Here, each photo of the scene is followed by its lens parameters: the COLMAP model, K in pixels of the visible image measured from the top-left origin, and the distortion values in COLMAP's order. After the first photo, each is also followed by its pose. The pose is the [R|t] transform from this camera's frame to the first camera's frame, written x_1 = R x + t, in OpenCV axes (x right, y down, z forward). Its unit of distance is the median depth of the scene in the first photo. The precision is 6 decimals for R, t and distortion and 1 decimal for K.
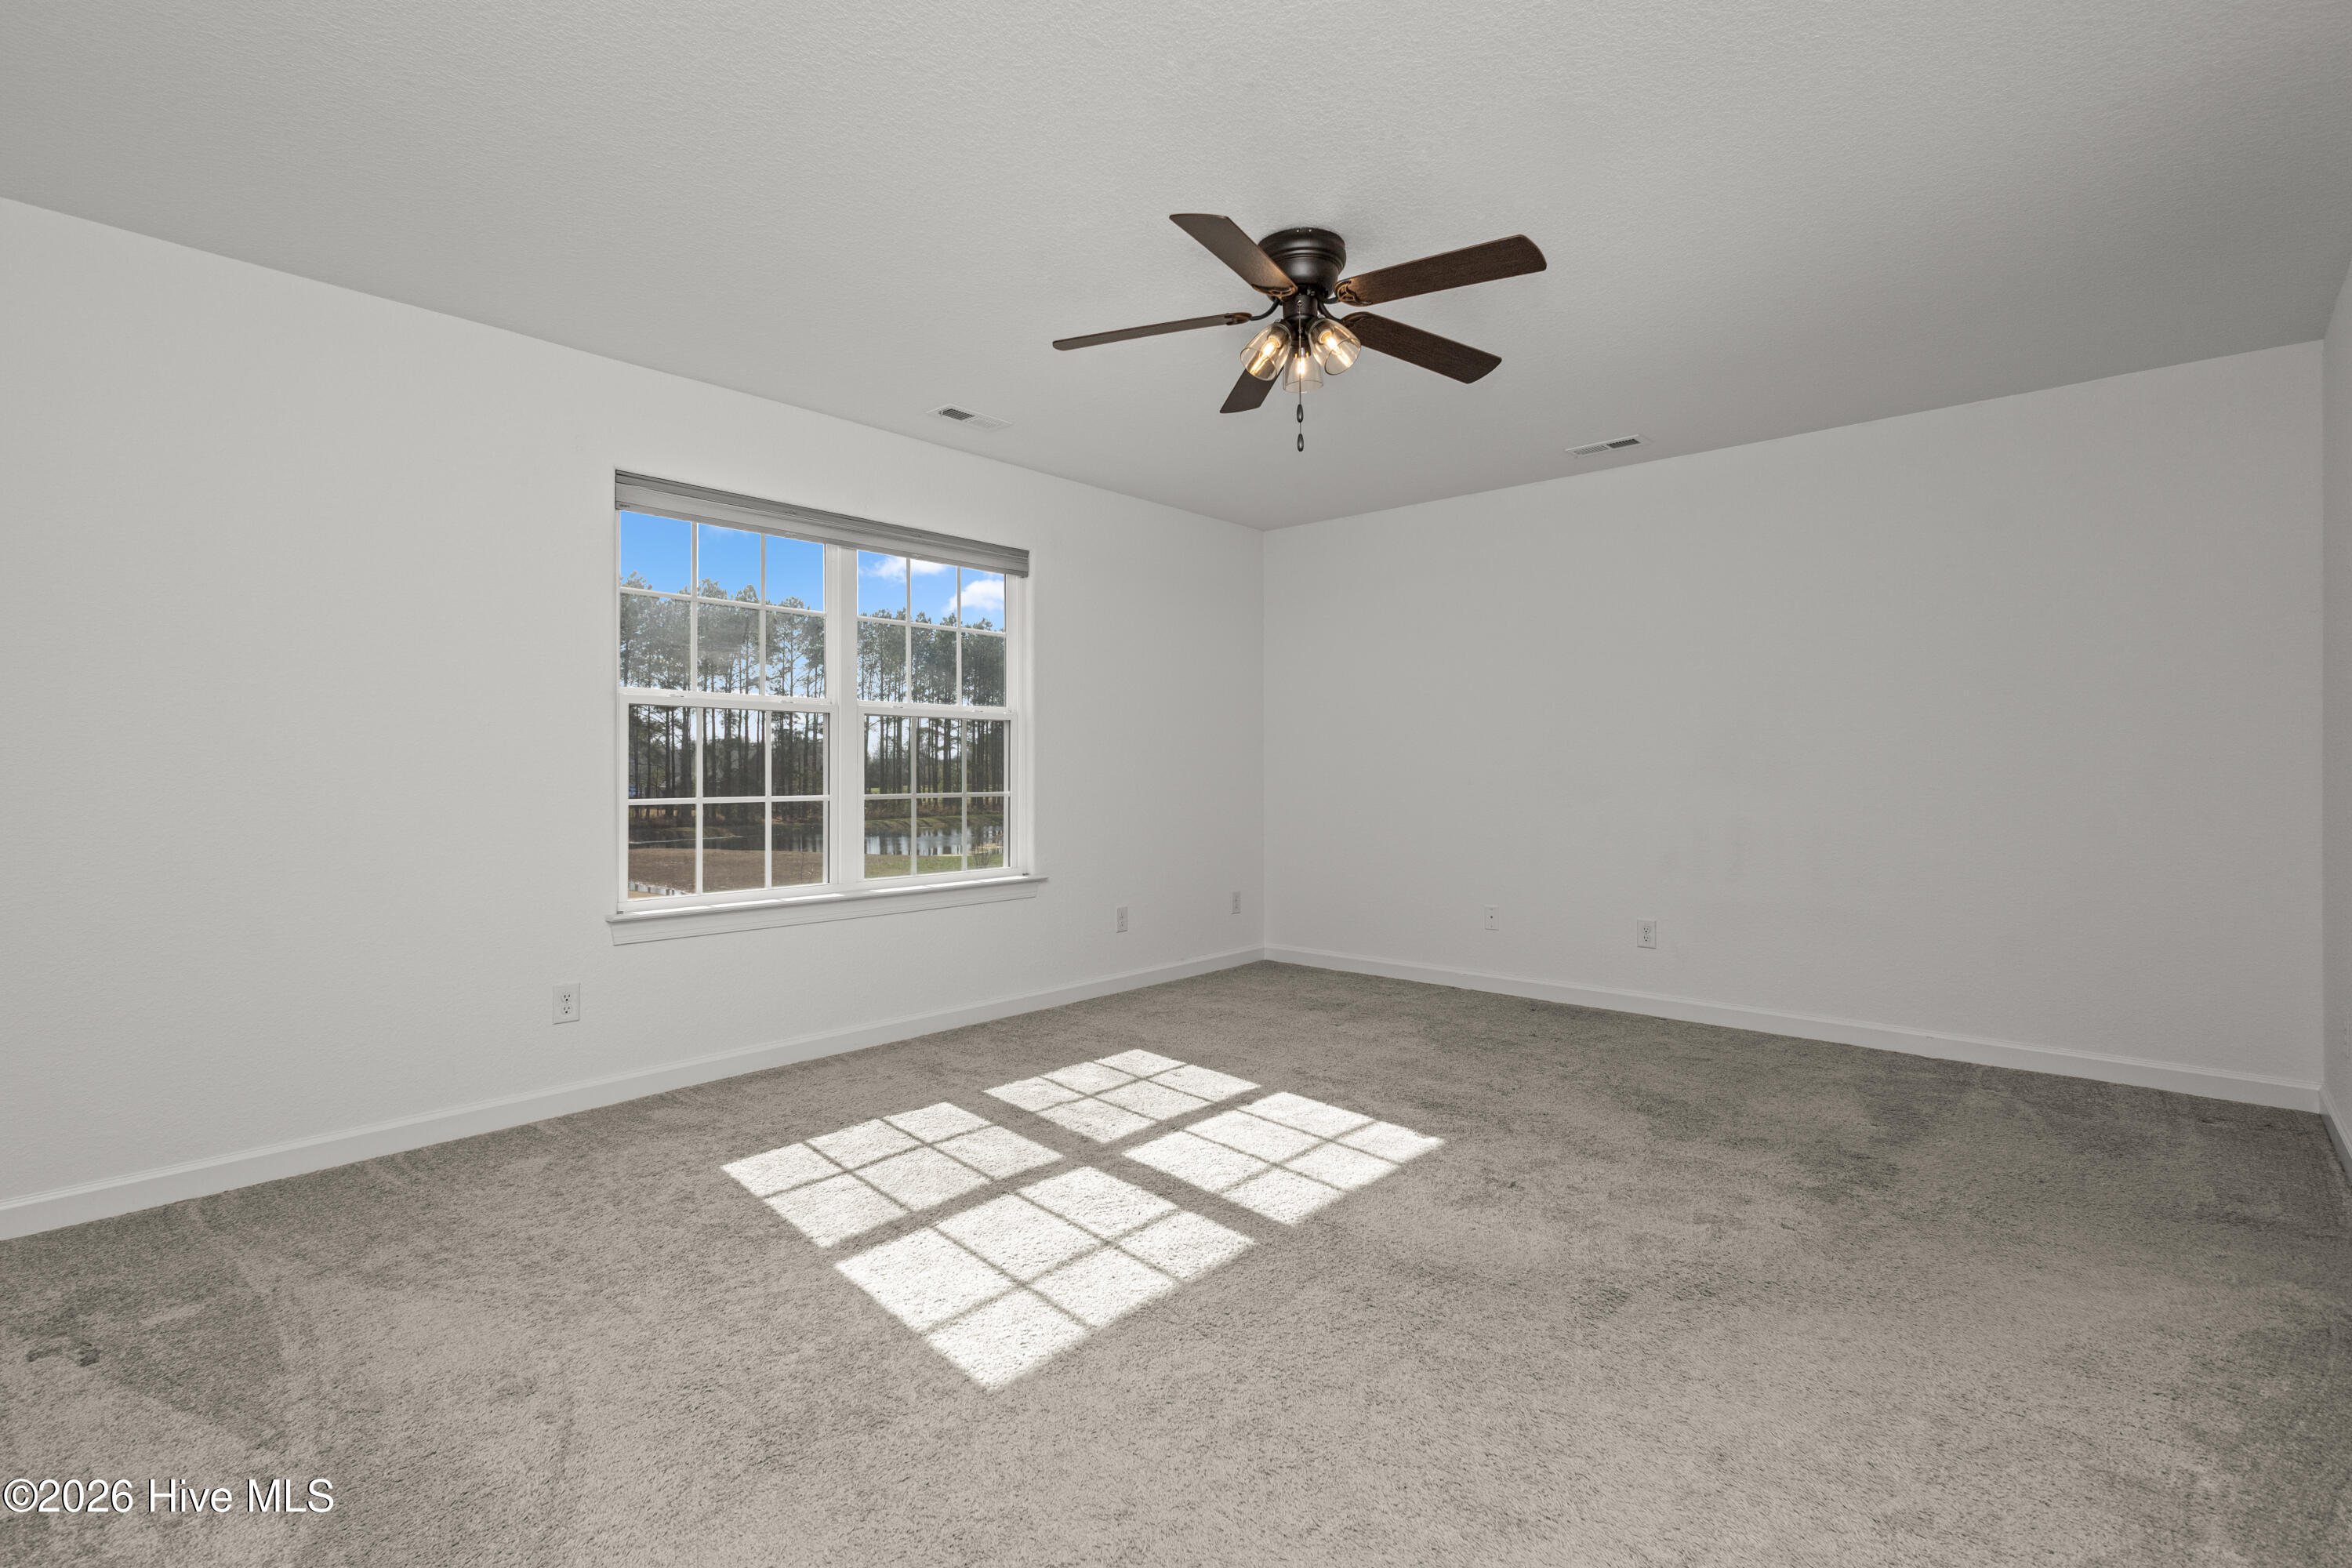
lens RADIAL K [[1096.4, 0, 1190.7], [0, 1096.4, 772.0], [0, 0, 1]] dist [0.015505, -0.004030]
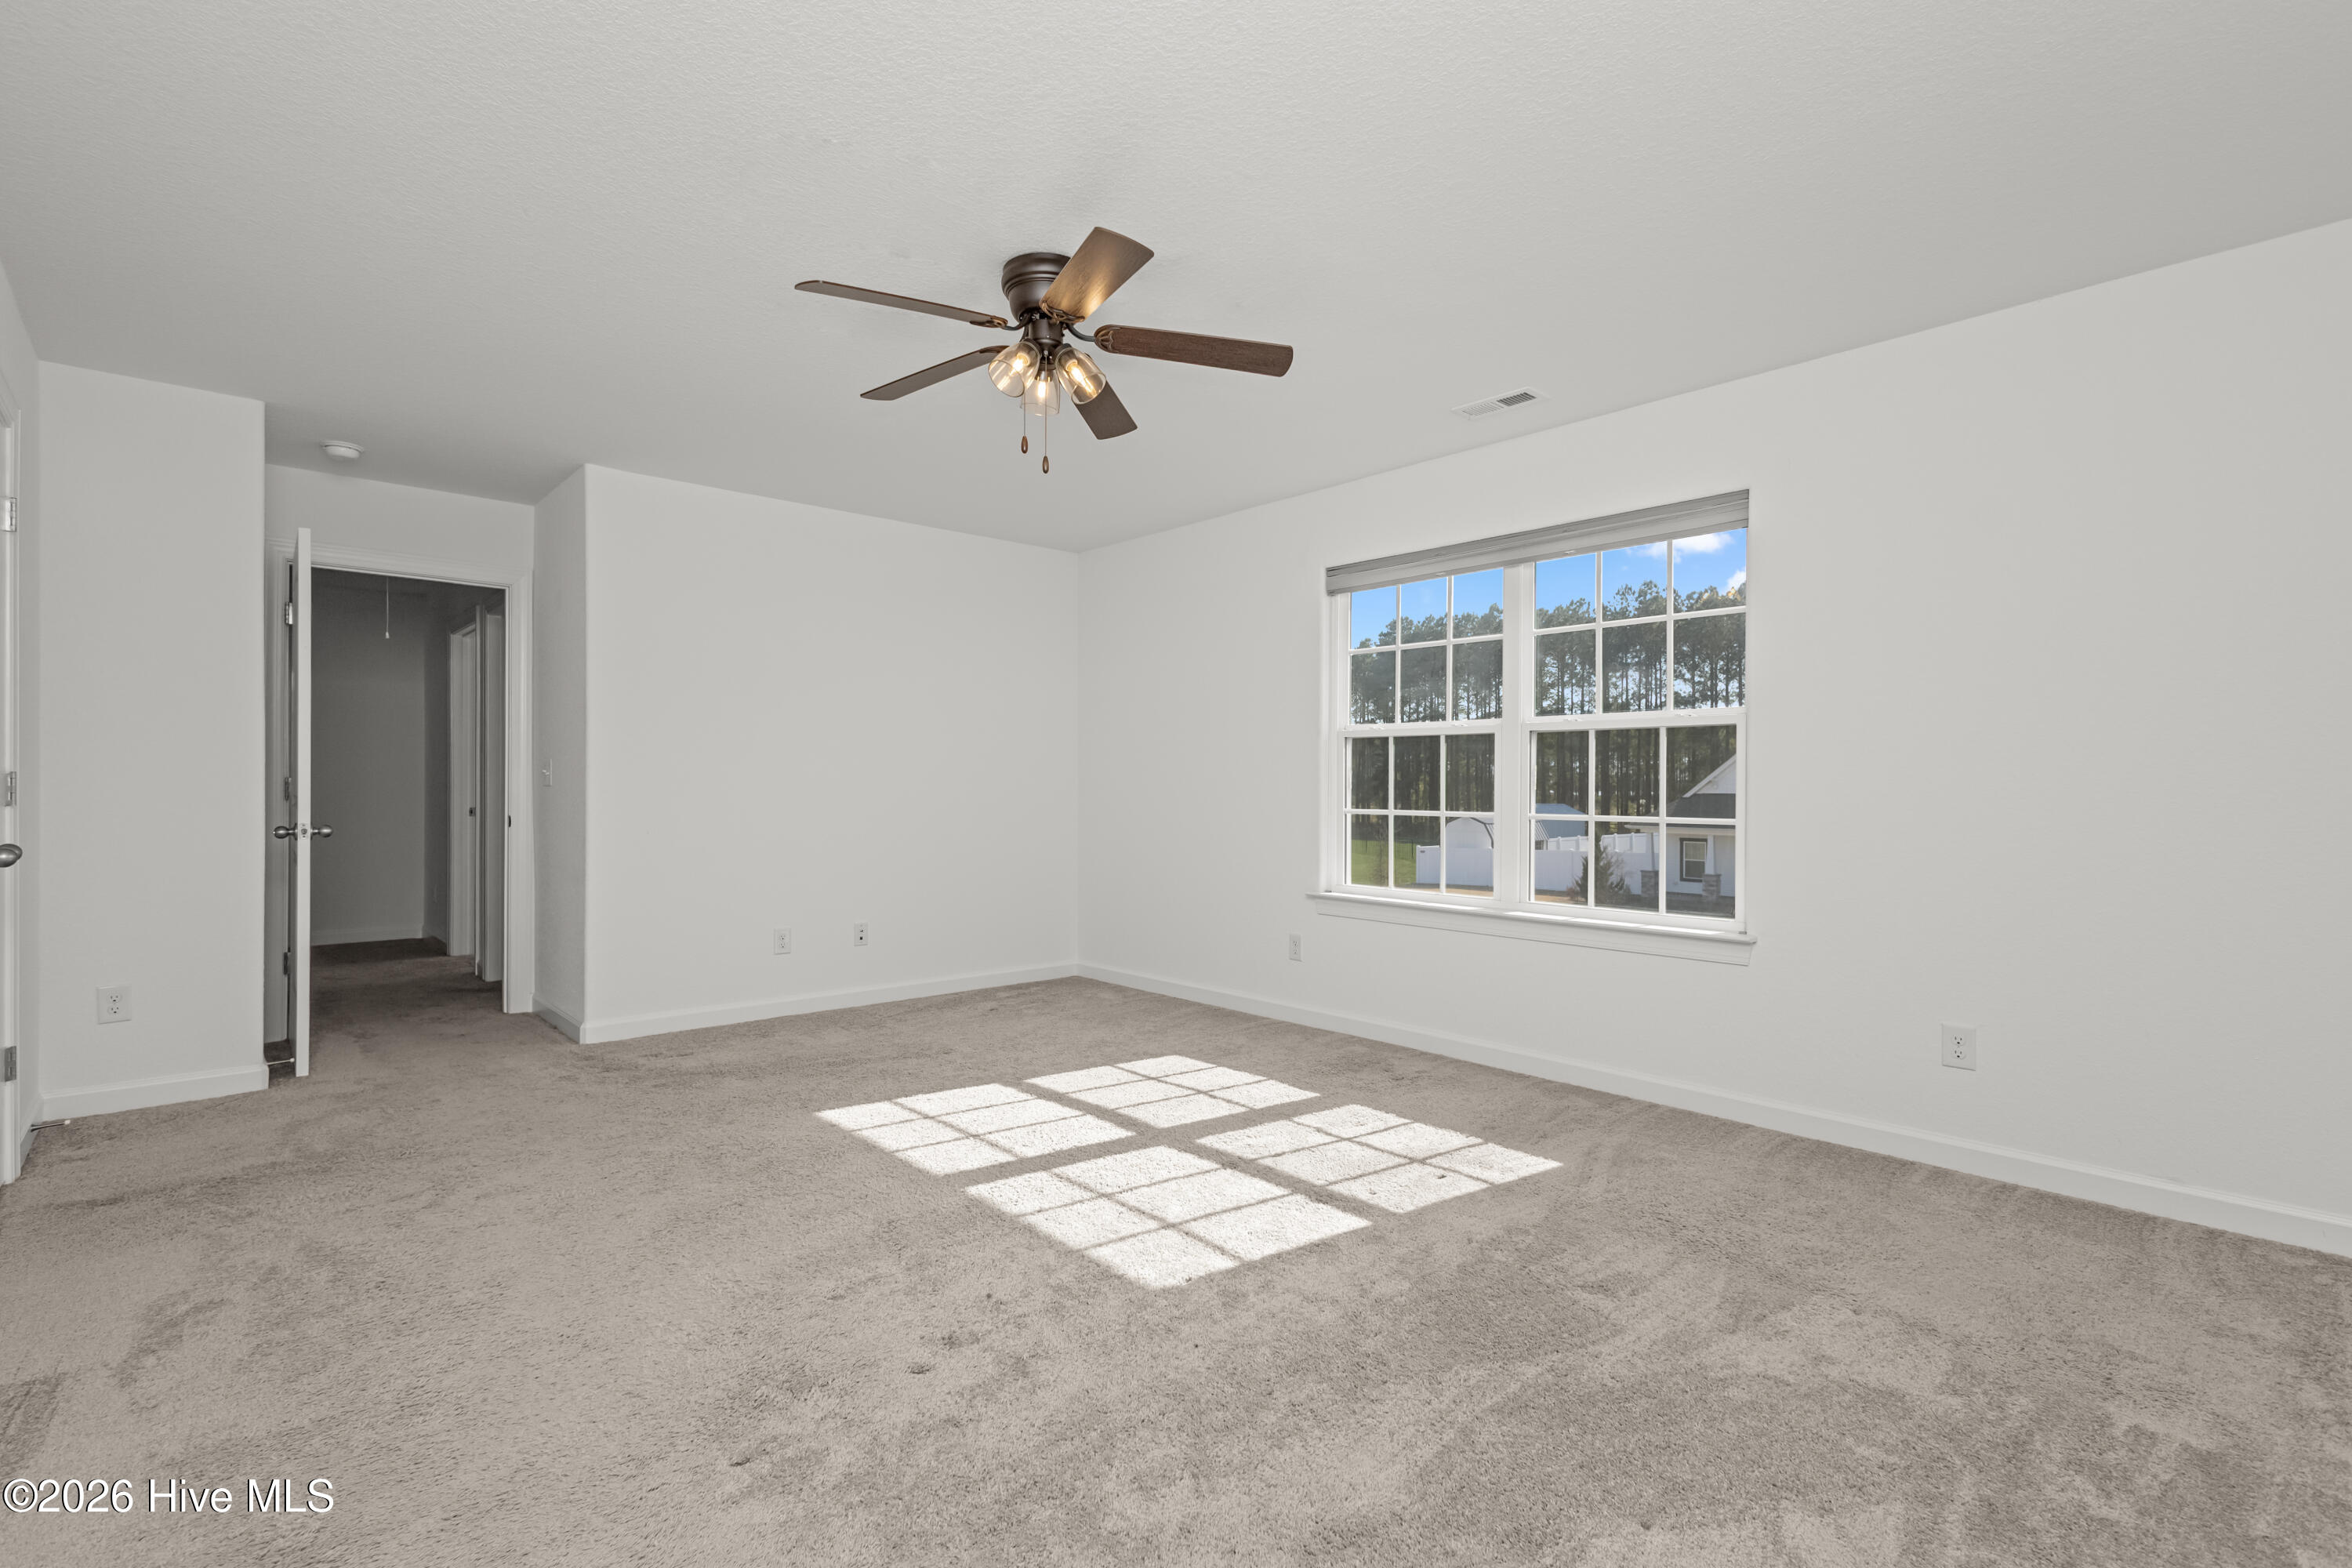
lens RADIAL K [[1096.4, 0, 1175.8], [0, 1096.4, 790.0], [0, 0, 1]] dist [0.015505, -0.004030]
pose [[-0.123905, 0.005733, -0.992278, 0.830687], [-0.007989, 0.999945, 0.006775, -0.005591], [0.992262, 0.008767, -0.123852, 0.950987]]
